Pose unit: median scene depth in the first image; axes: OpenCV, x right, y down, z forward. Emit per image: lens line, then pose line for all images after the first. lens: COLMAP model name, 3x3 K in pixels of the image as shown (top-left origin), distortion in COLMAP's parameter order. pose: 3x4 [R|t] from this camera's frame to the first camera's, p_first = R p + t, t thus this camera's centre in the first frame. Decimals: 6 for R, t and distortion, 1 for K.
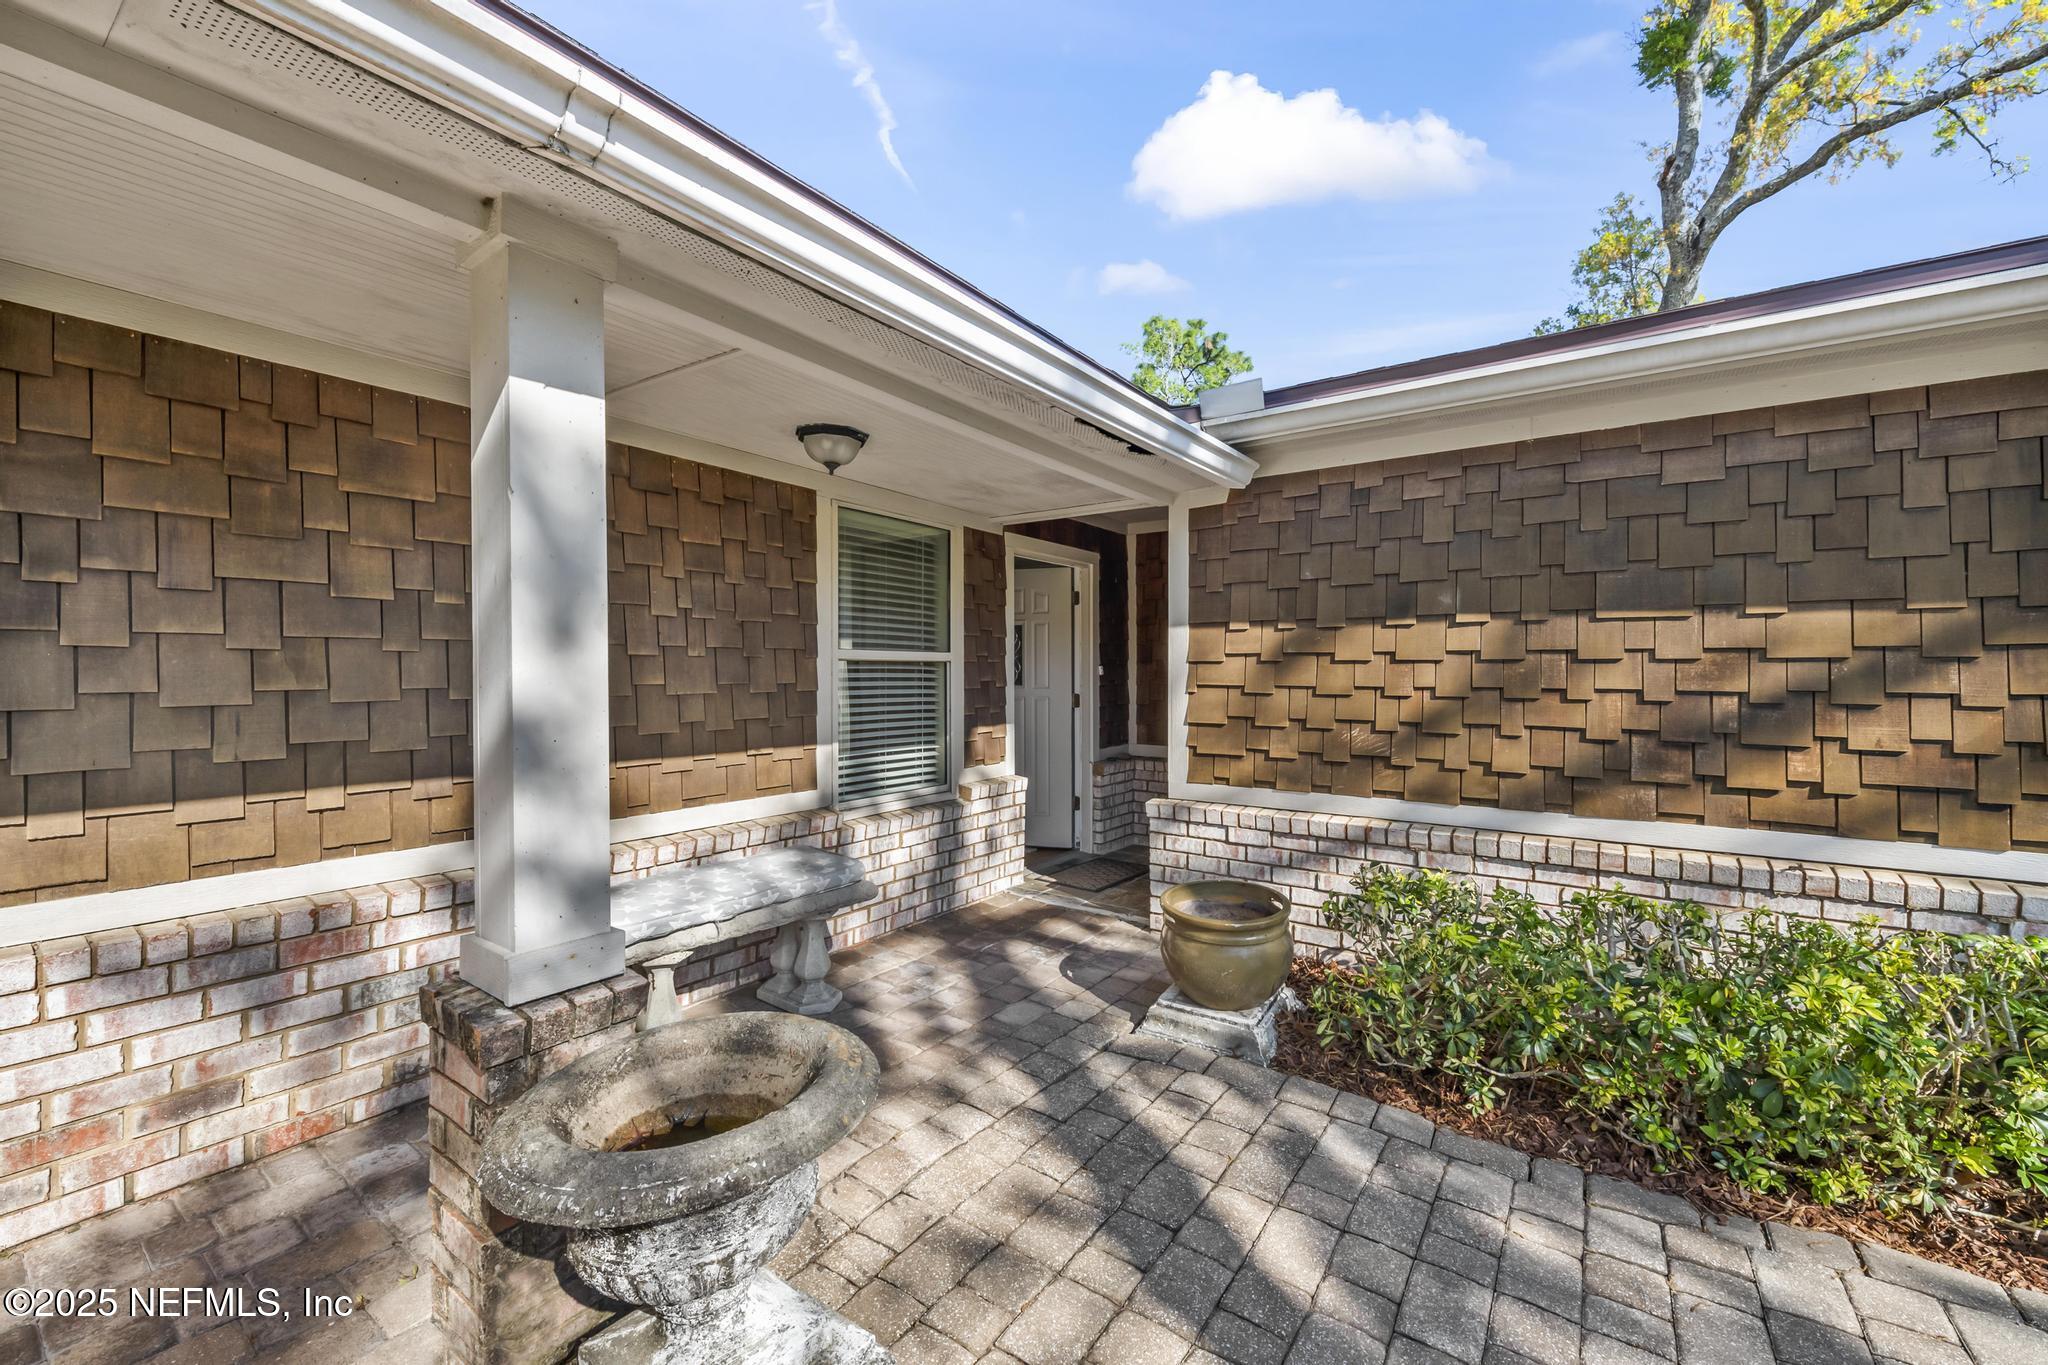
lens RADIAL K [[803.1, 0, 1024.0], [0, 803.1, 682.5], [0, 0, 1]] dist [-0.002510, -0.000236]
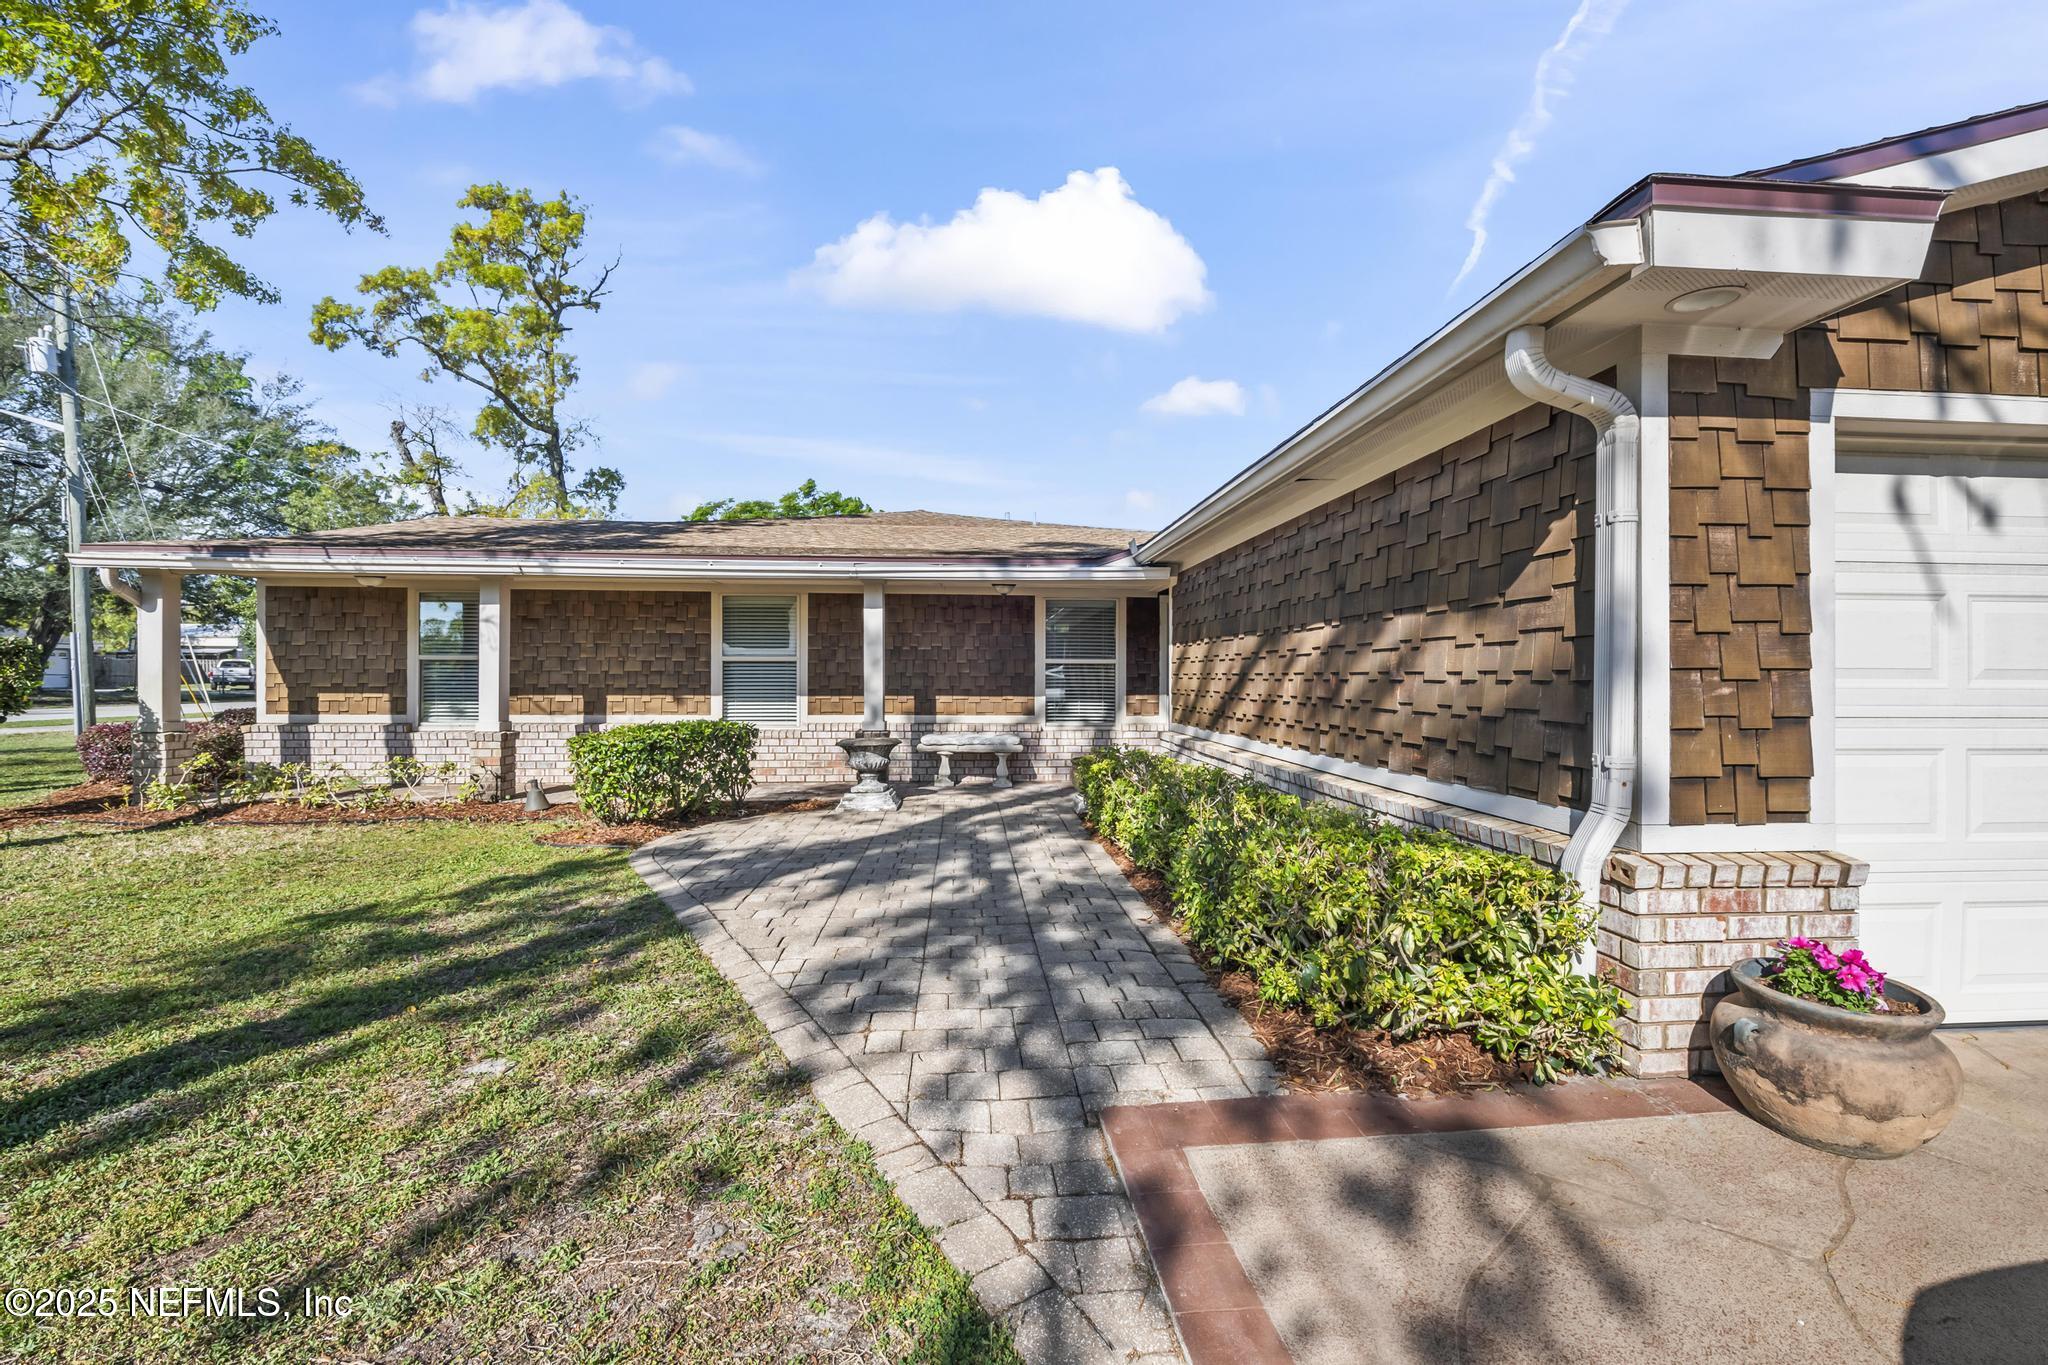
lens RADIAL K [[839.3, 0, 1022.9], [0, 839.3, 670.4], [0, 0, 1]] dist [-0.000397, -0.000245]
pose [[0.641149, -0.006198, -0.767391, 1.822344], [-0.010406, 0.999805, -0.016769, 0.037309], [0.767346, 0.018737, 0.640960, -0.751793]]
